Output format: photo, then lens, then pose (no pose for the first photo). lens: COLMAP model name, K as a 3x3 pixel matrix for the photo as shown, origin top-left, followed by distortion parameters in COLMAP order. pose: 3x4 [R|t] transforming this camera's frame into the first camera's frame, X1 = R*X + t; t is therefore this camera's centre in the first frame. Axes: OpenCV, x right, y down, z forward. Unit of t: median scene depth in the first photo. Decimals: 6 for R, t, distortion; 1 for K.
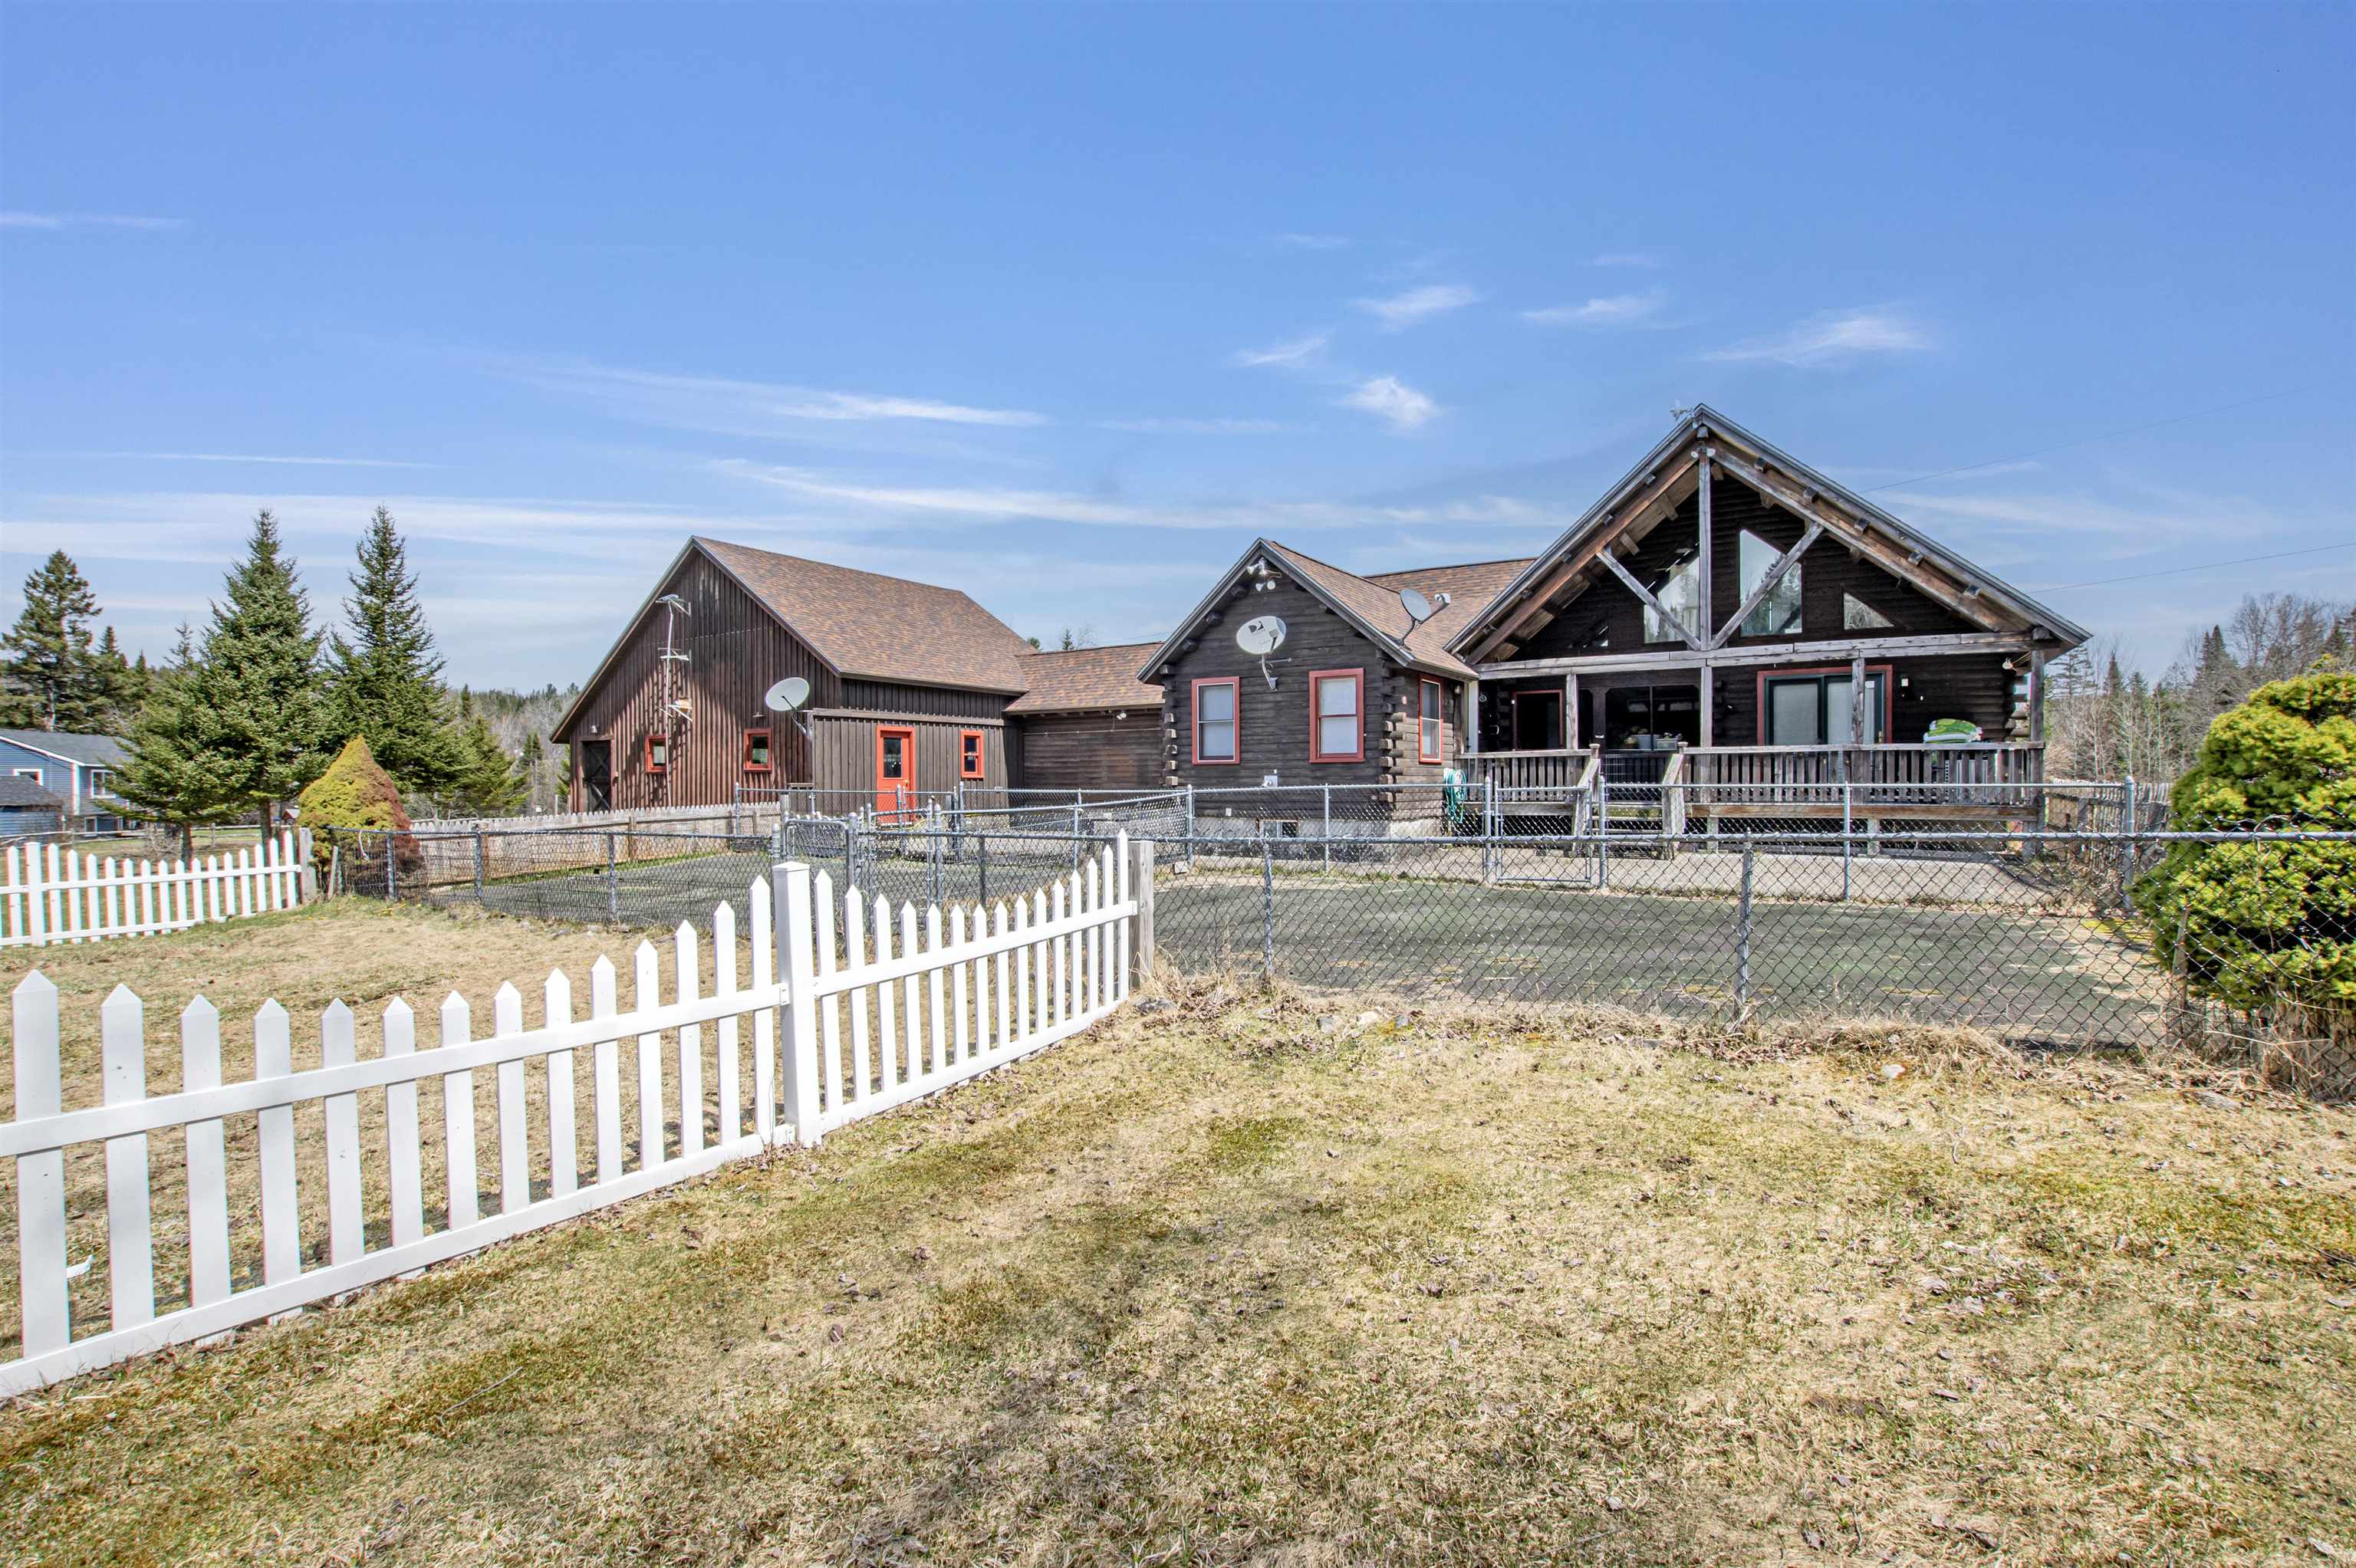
lens RADIAL K [[1036.2, 0, 1178.0], [0, 1036.2, 784.0], [0, 0, 1]] dist [-0.032678, 0.006542]
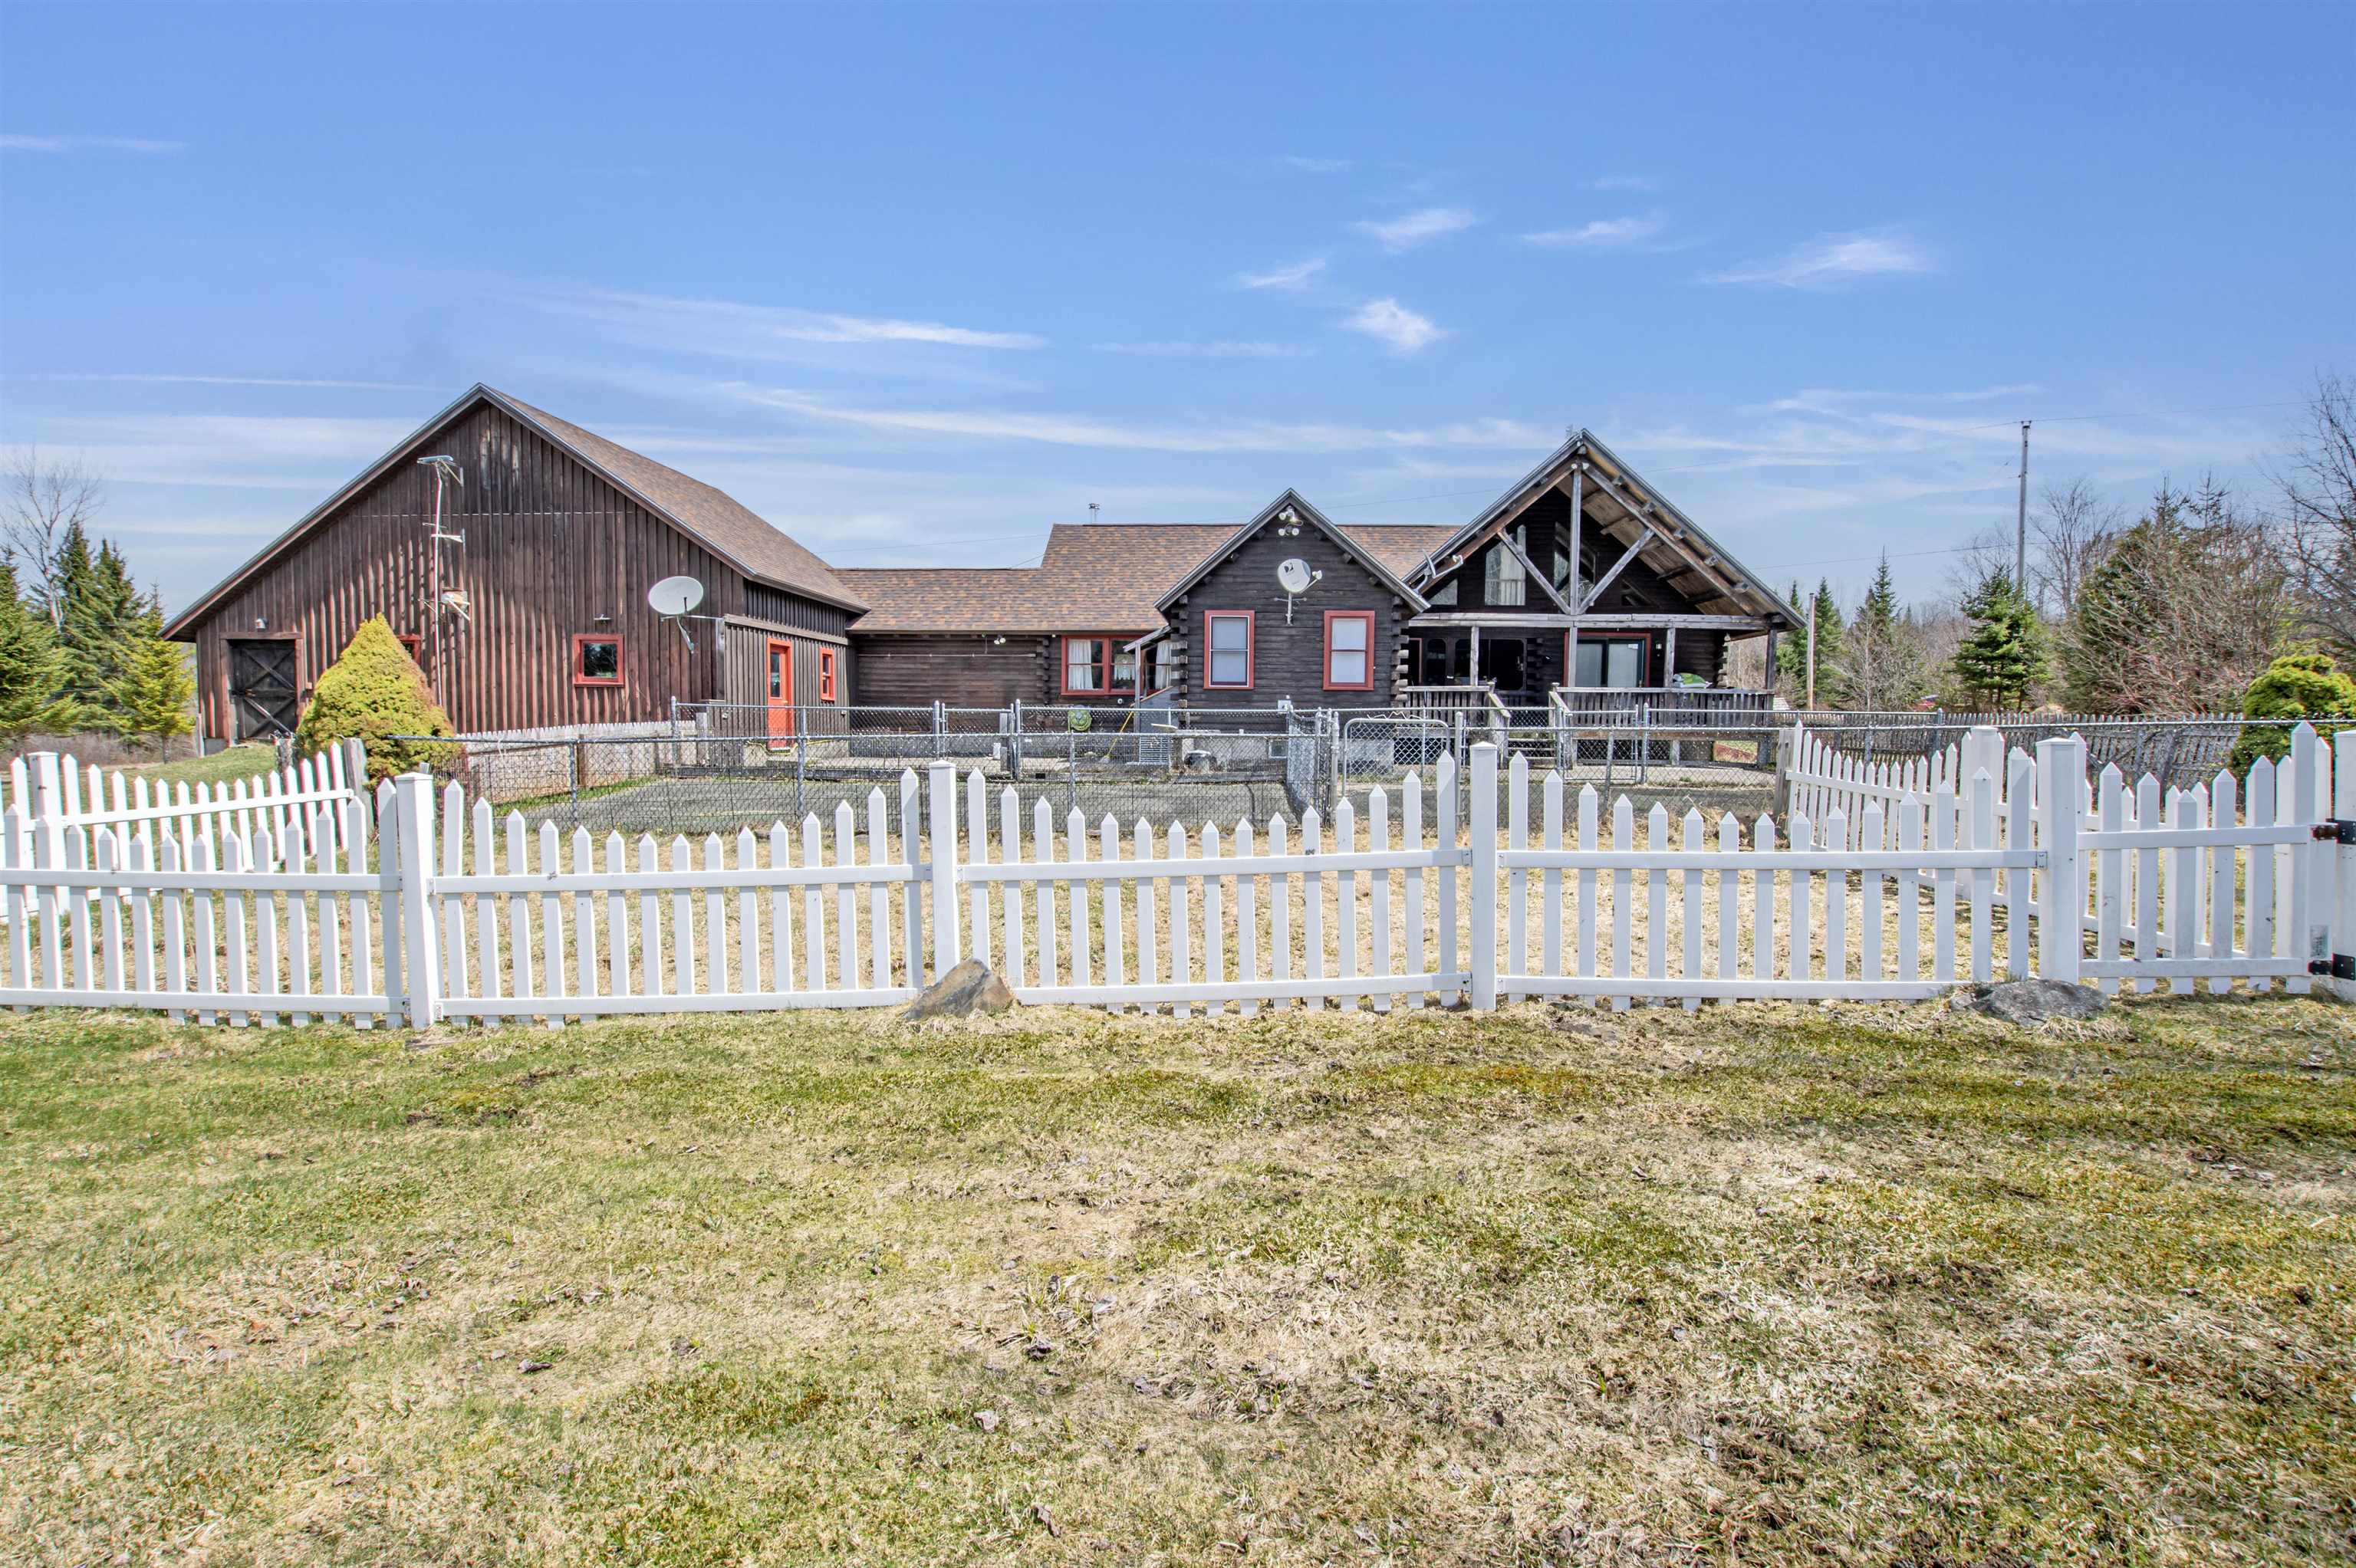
lens RADIAL K [[1036.2, 0, 1178.0], [0, 1036.2, 784.0], [0, 0, 1]] dist [-0.032678, 0.006542]
pose [[0.870652, -0.015727, 0.491647, -0.560042], [-0.011854, 0.998528, 0.052933, 0.023917], [-0.491756, -0.051914, 0.869184, 0.064818]]
